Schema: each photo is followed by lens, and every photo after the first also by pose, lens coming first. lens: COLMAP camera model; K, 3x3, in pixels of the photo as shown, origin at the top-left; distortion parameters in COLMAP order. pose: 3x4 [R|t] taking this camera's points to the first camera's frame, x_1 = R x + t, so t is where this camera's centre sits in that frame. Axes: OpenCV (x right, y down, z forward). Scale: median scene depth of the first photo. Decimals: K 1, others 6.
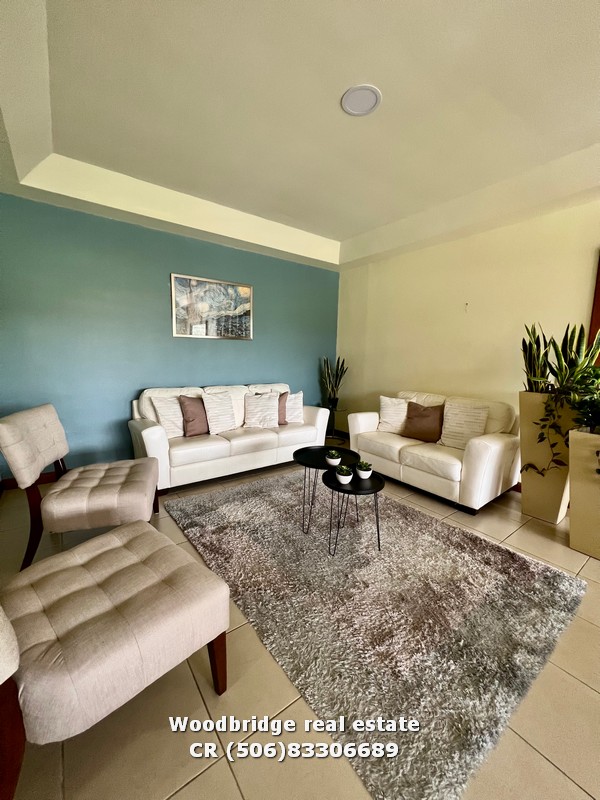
lens RADIAL K [[318.7, 0, 299.9], [0, 318.7, 400.6], [0, 0, 1]] dist [0.000939, 0.000234]
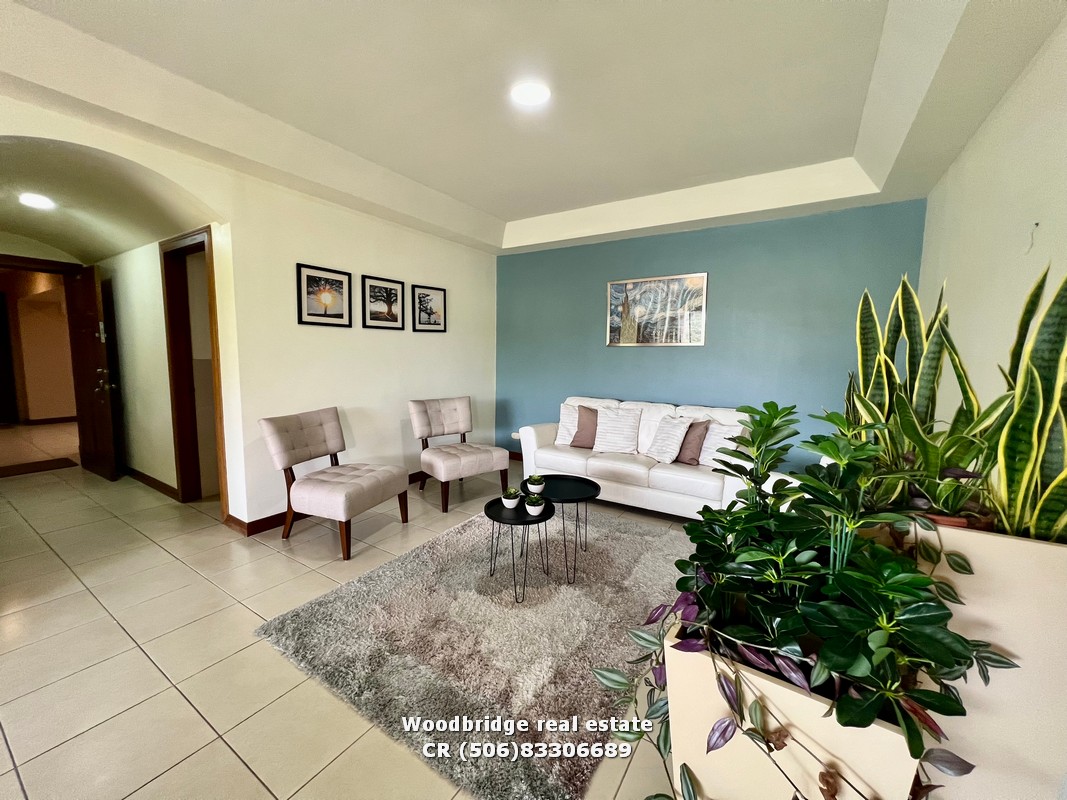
lens RADIAL K [[425.0, 0, 528.2], [0, 425.0, 401.4], [0, 0, 1]] dist [0.000939, 0.000234]
pose [[0.334764, 0.093103, -0.937691, 0.768326], [-0.149300, 0.987778, 0.044775, -0.057868], [0.930399, 0.125009, 0.344573, 0.366458]]
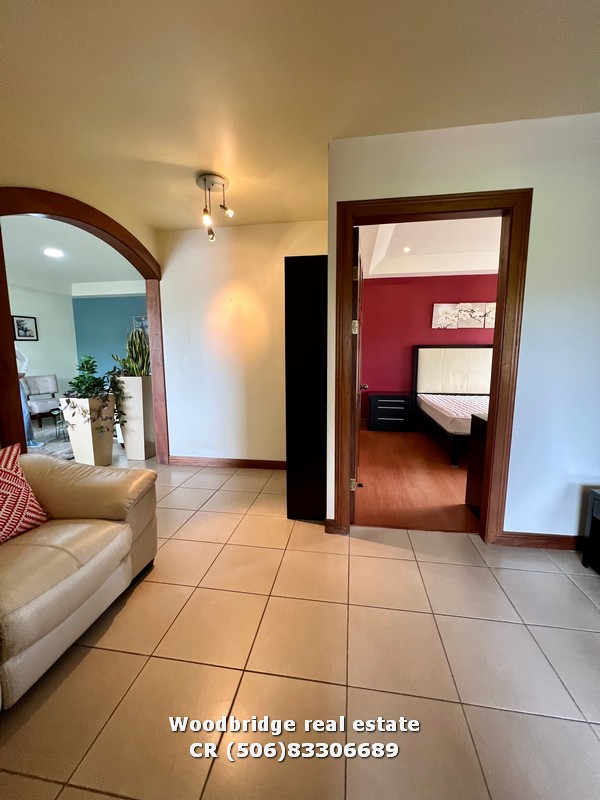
lens RADIAL K [[318.7, 0, 300.3], [0, 318.7, 395.4], [0, 0, 1]] dist [0.000939, 0.000234]
pose [[0.690162, 0.068746, -0.720382, 1.820497], [-0.091265, 0.995798, 0.007593, -0.010157], [0.717876, 0.060506, 0.693536, 0.386095]]
